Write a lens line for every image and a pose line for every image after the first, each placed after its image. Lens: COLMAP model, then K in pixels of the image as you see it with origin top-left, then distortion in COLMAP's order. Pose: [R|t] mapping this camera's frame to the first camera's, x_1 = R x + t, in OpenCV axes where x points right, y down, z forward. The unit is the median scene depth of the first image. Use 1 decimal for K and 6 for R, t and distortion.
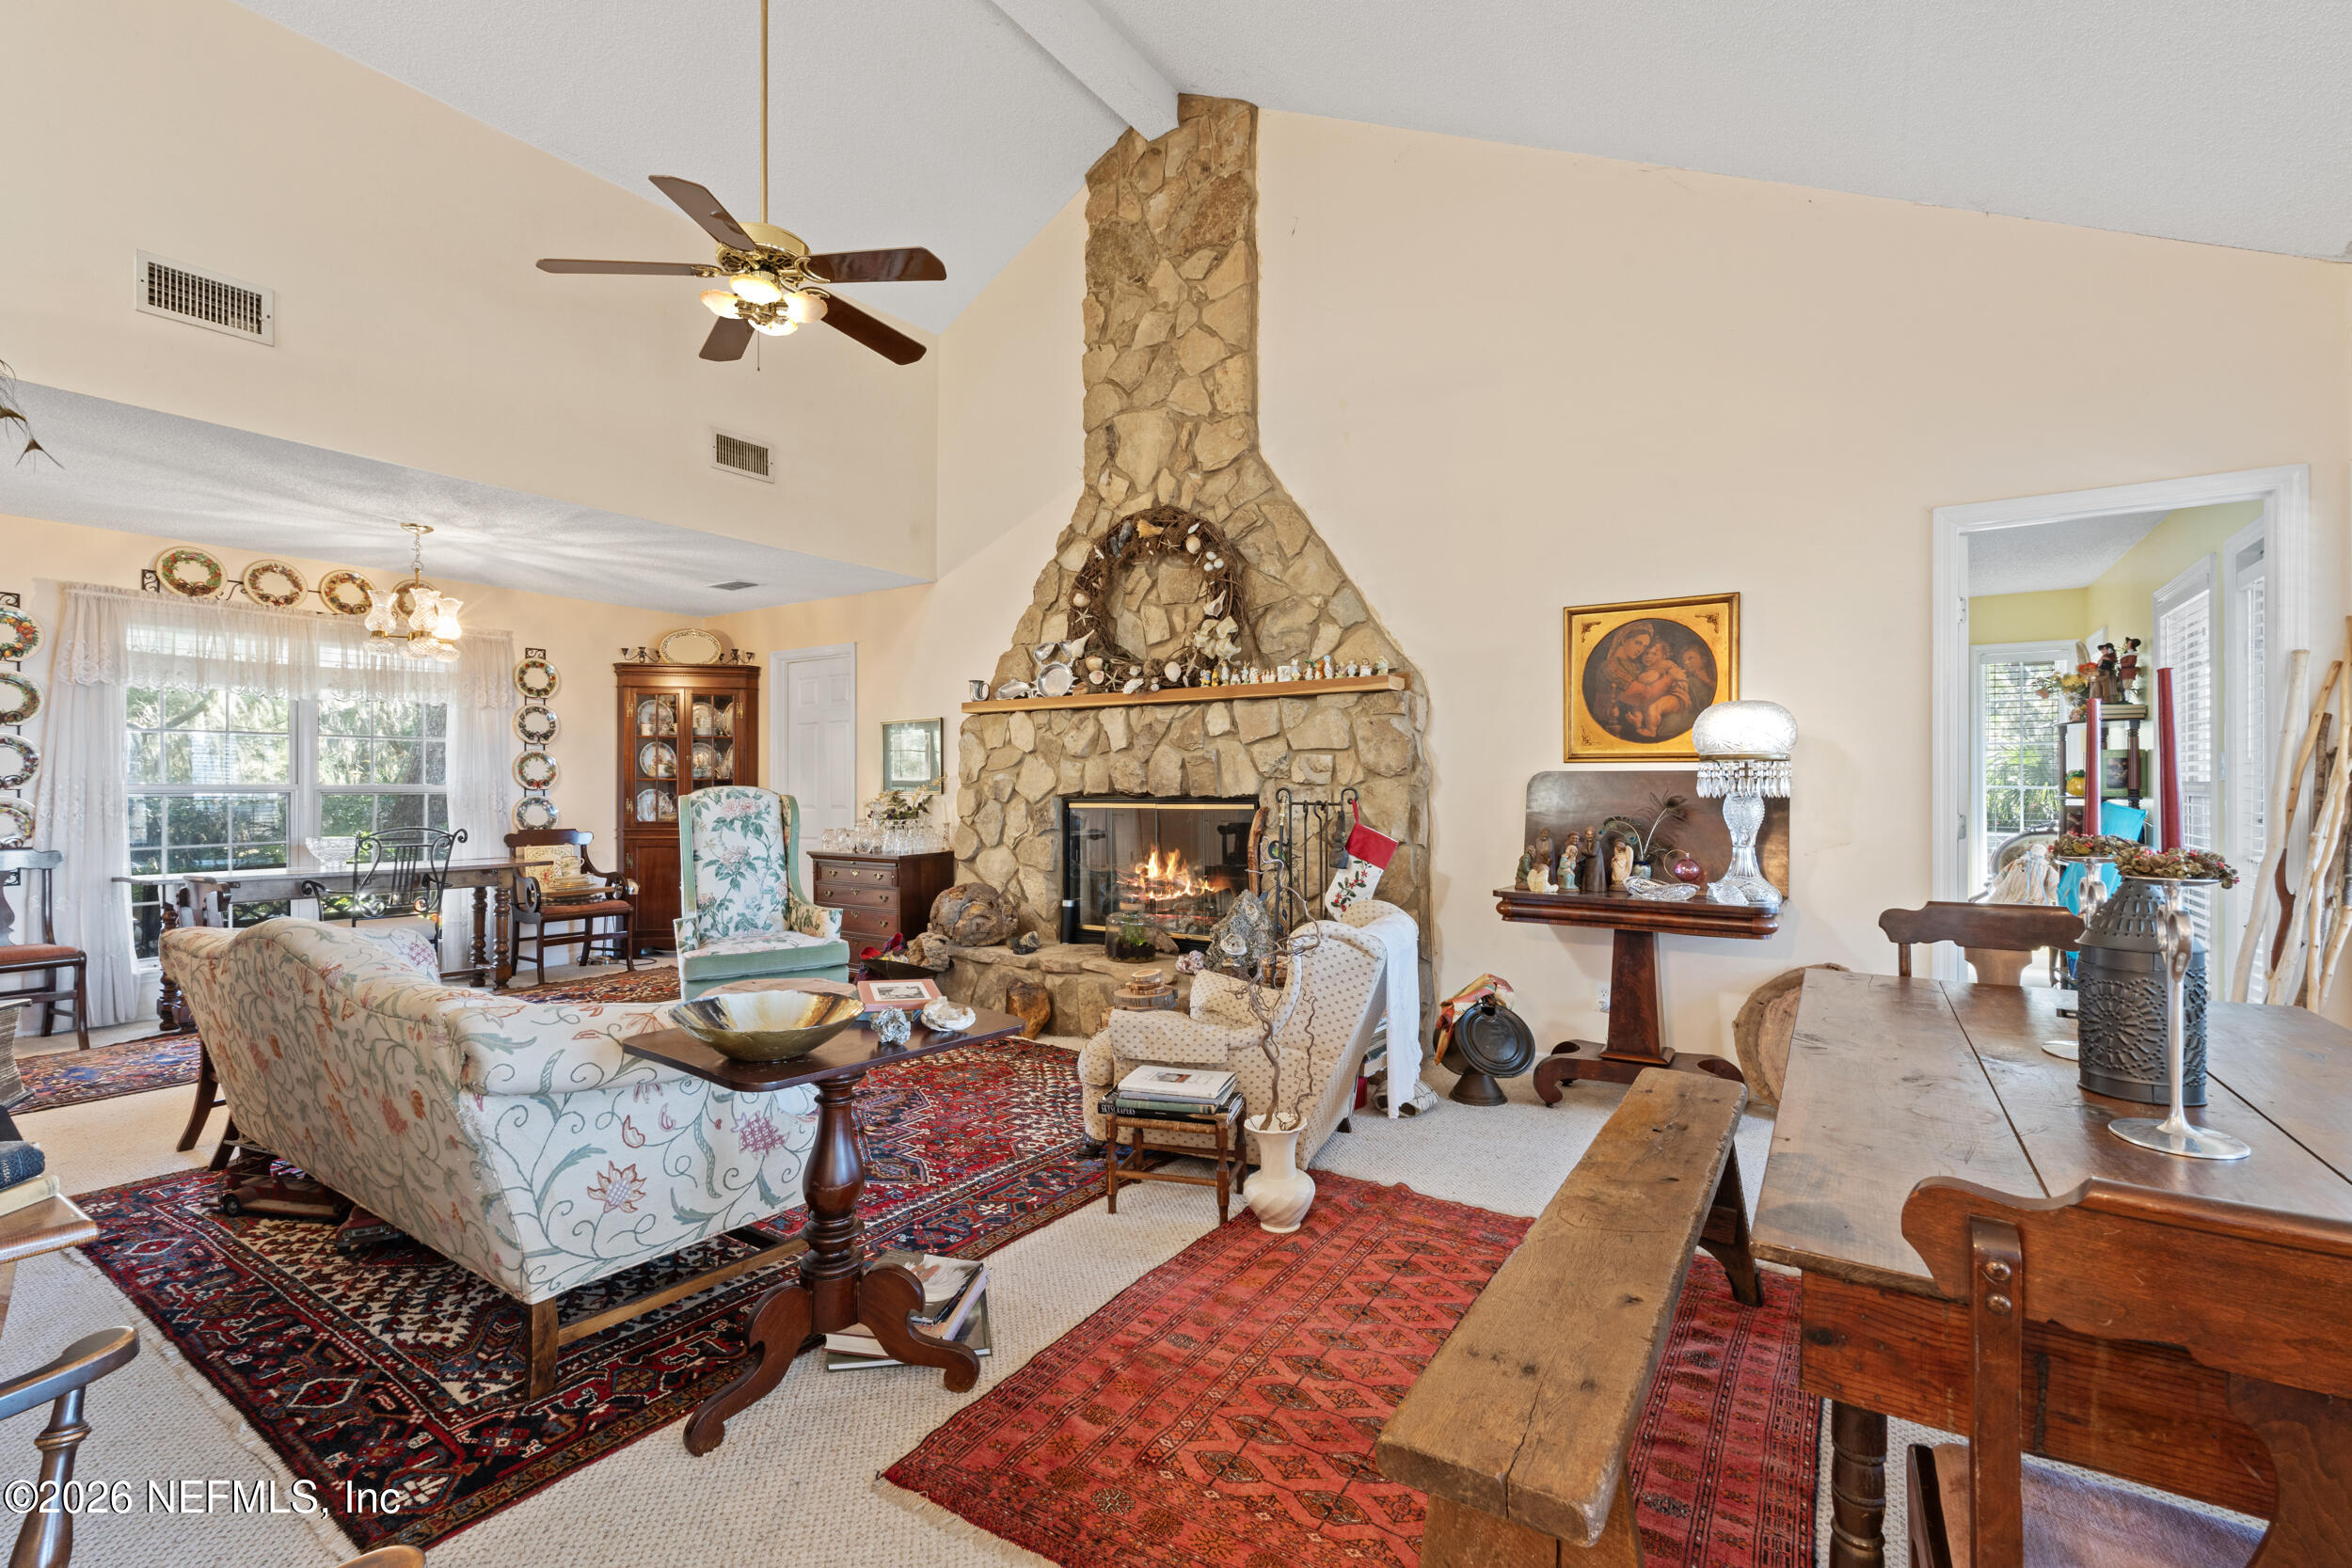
lens RADIAL K [[1033.0, 0, 1174.9], [0, 1033.0, 773.3], [0, 0, 1]] dist [-0.005394, -0.000007]
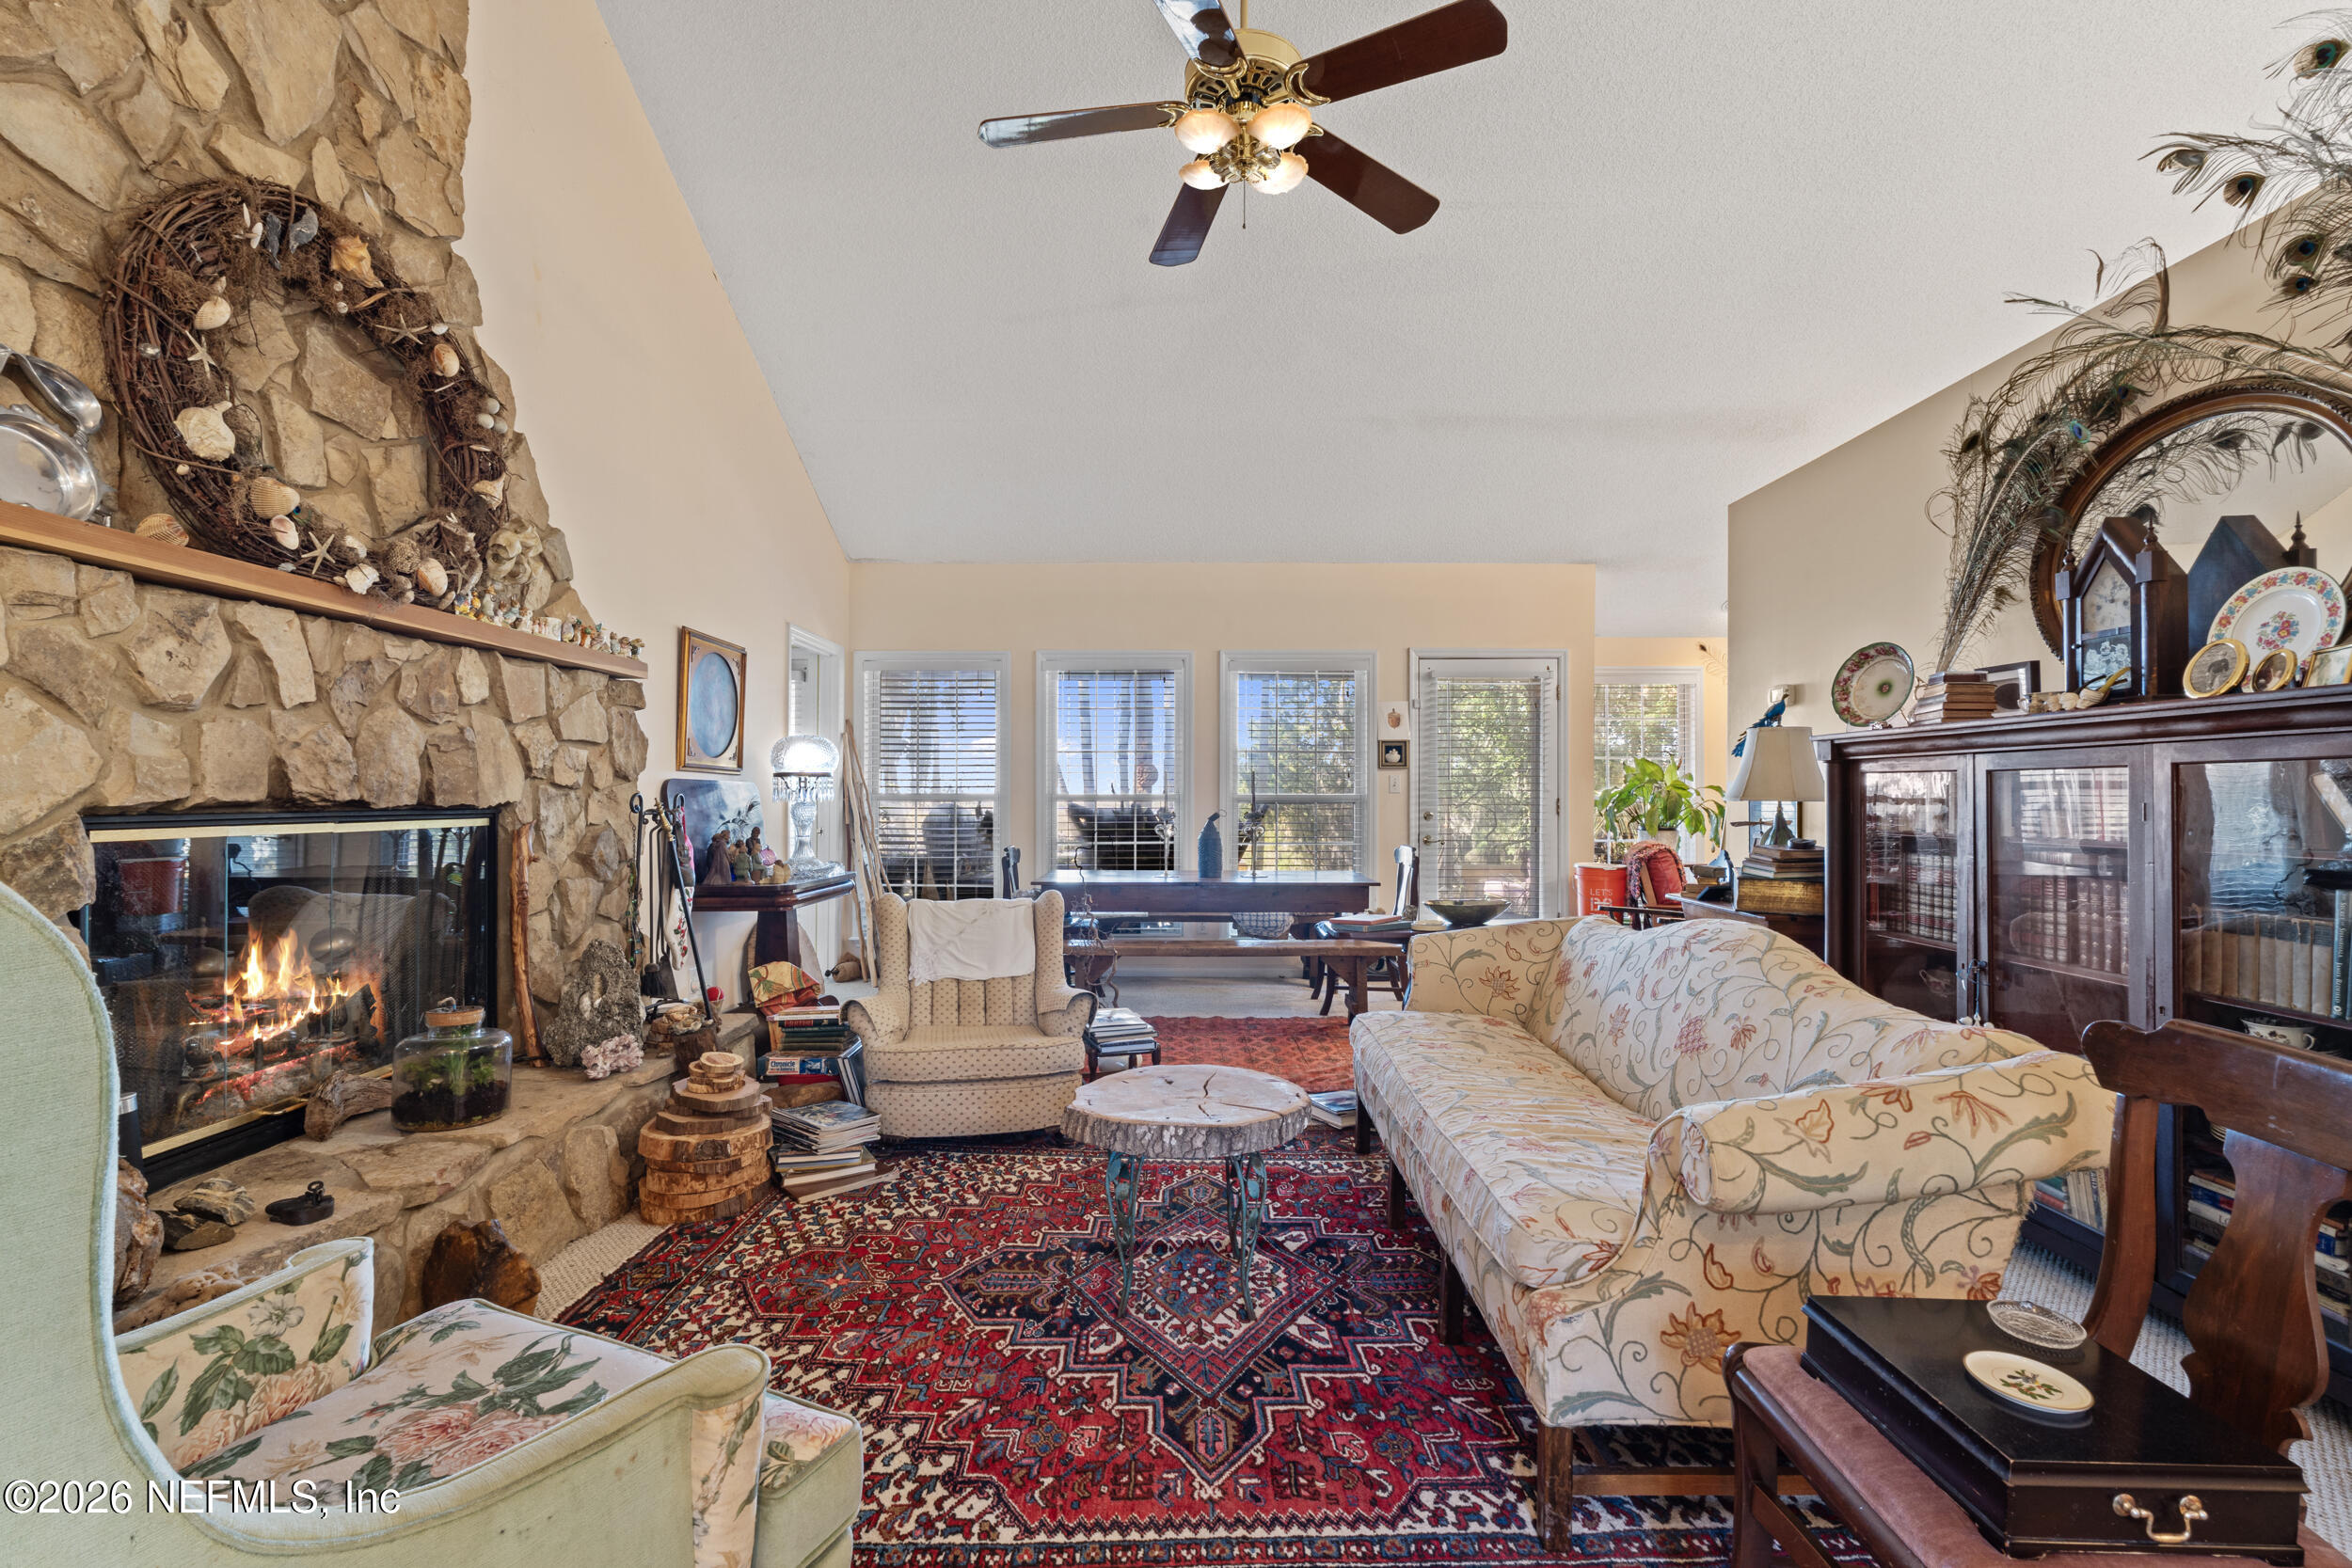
lens RADIAL K [[1033.0, 0, 1174.9], [0, 1033.0, 773.3], [0, 0, 1]] dist [-0.005394, -0.000007]
pose [[-0.523166, 0.059506, 0.850151, -0.651340], [0.052618, 0.997912, -0.037468, 0.045293], [-0.850605, 0.025131, -0.525204, 0.944524]]
